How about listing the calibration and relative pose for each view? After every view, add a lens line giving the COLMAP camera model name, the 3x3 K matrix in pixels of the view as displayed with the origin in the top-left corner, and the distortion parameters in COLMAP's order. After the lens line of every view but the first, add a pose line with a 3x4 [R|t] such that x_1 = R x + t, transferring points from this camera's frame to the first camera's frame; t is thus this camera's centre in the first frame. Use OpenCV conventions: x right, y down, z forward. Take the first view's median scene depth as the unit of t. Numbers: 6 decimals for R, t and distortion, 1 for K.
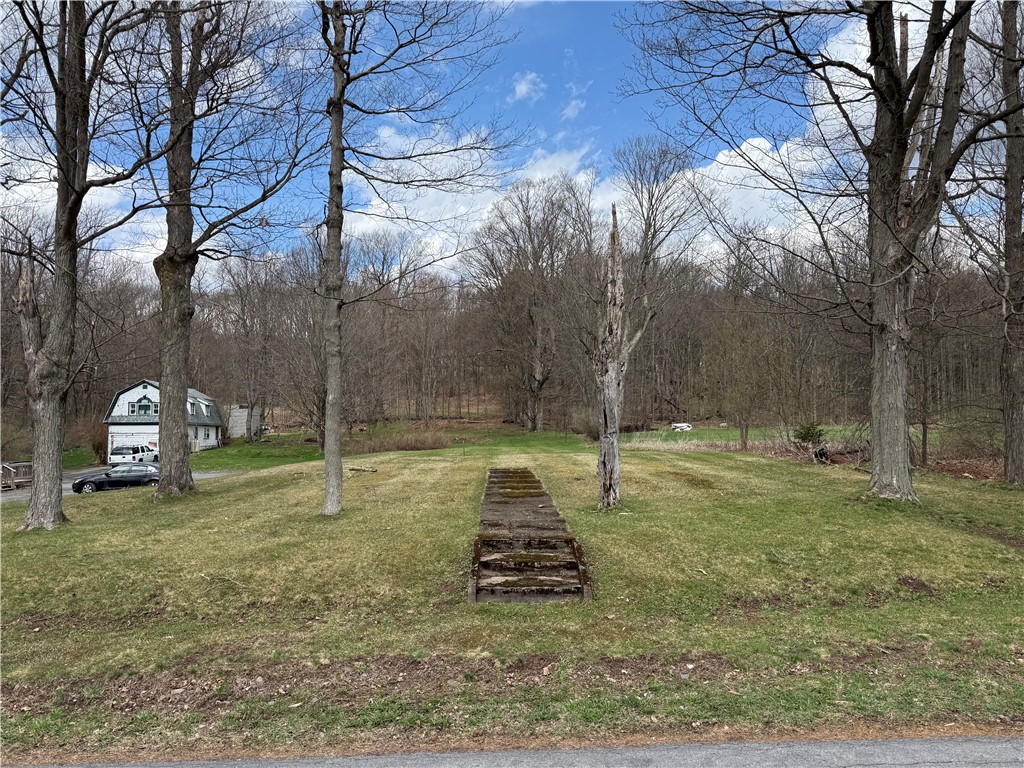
lens RADIAL K [[710.6, 0, 508.7], [0, 710.6, 389.3], [0, 0, 1]] dist [0.035813, -0.039935]
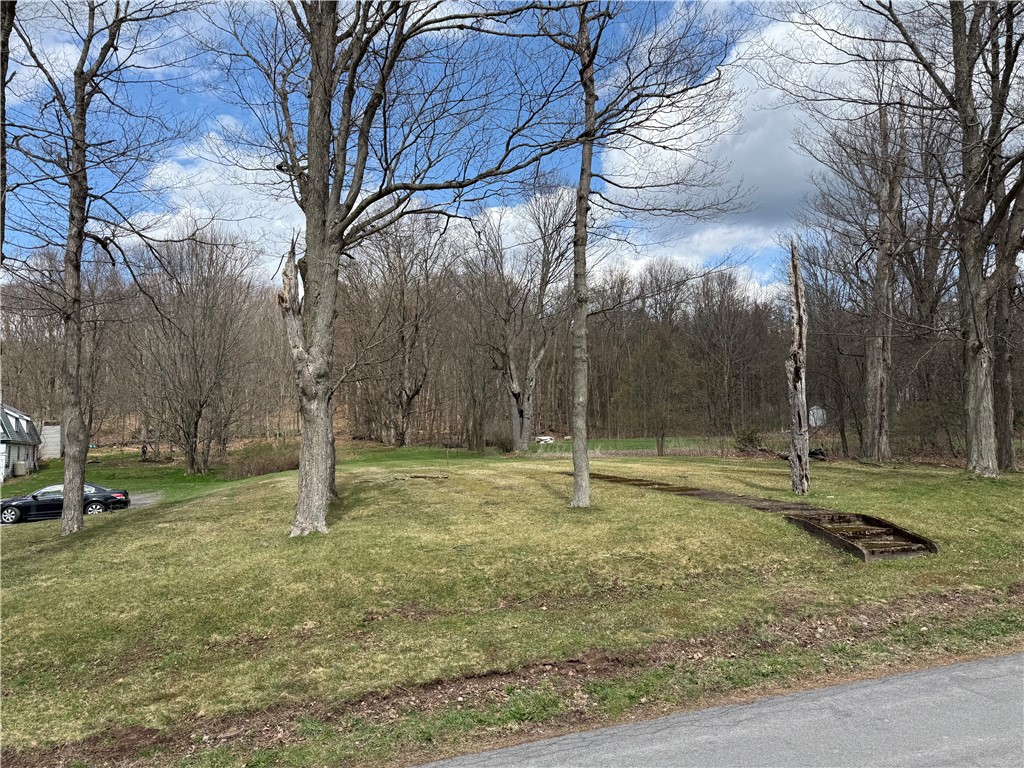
lens RADIAL K [[710.6, 0, 511.9], [0, 710.6, 379.4], [0, 0, 1]] dist [0.035813, -0.039935]
pose [[0.953956, 0.015274, 0.299558, -0.178926], [-0.003577, 0.999211, -0.039559, 0.006378], [-0.299926, 0.036666, 0.953257, -0.000849]]
